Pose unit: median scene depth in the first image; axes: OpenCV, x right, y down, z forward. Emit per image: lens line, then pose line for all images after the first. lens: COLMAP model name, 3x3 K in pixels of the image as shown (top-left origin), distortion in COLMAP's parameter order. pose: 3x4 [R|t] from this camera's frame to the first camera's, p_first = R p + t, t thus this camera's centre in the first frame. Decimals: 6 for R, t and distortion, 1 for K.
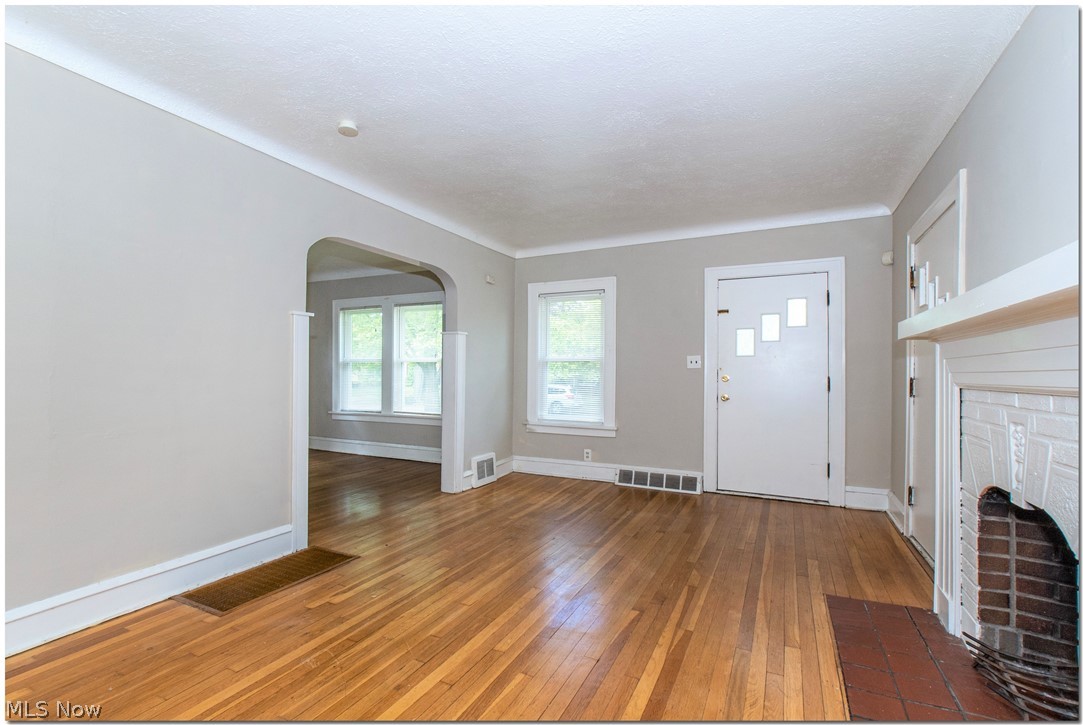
lens RADIAL K [[507.2, 0, 537.3], [0, 507.2, 376.5], [0, 0, 1]] dist [0.001185, 0.000569]
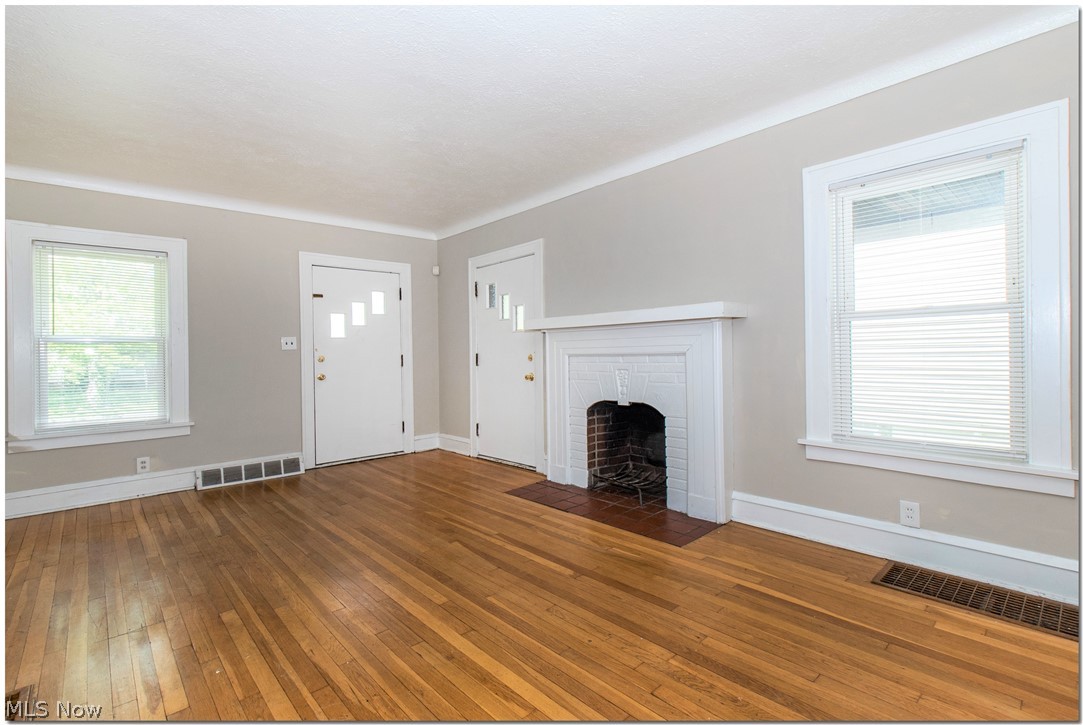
lens RADIAL K [[507.2, 0, 552.7], [0, 507.2, 362.6], [0, 0, 1]] dist [0.001185, 0.000569]
pose [[0.345455, -0.033172, 0.937849, -0.496201], [0.027539, 0.999303, 0.025202, -0.001639], [-0.938031, 0.017121, 0.346128, 0.189679]]
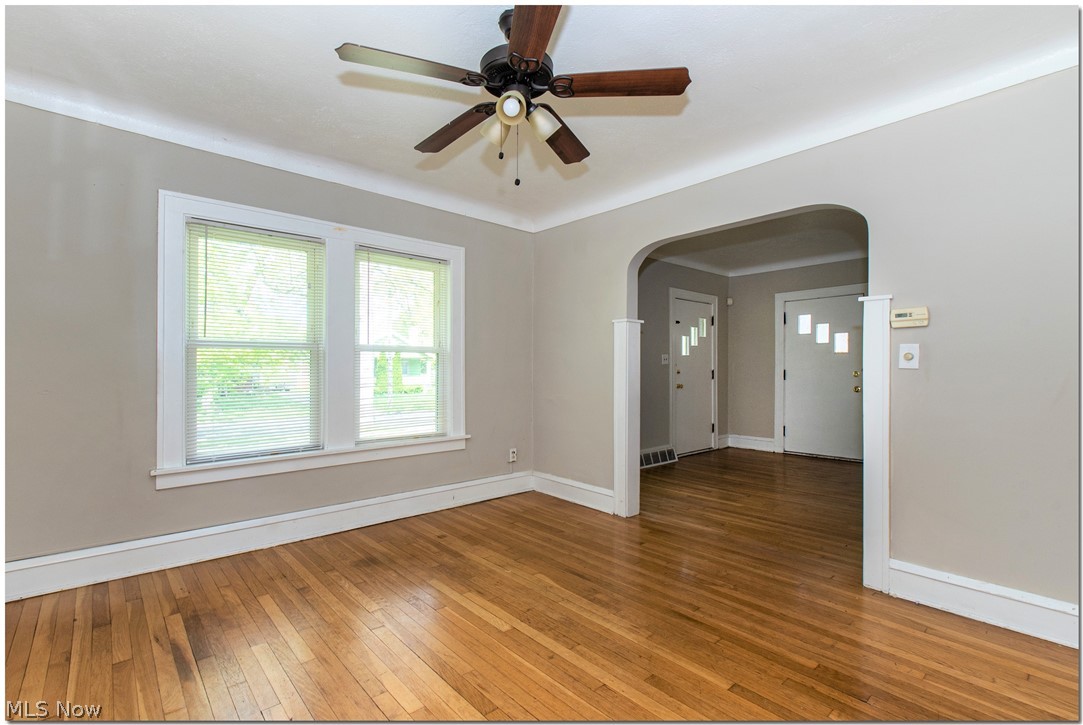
lens RADIAL K [[507.2, 0, 524.3], [0, 507.2, 363.8], [0, 0, 1]] dist [0.001185, 0.000569]
pose [[0.362221, -0.001267, 0.932092, -1.120736], [0.008808, 0.999959, -0.002064, -0.019042], [-0.932051, 0.008958, 0.362217, 0.961020]]
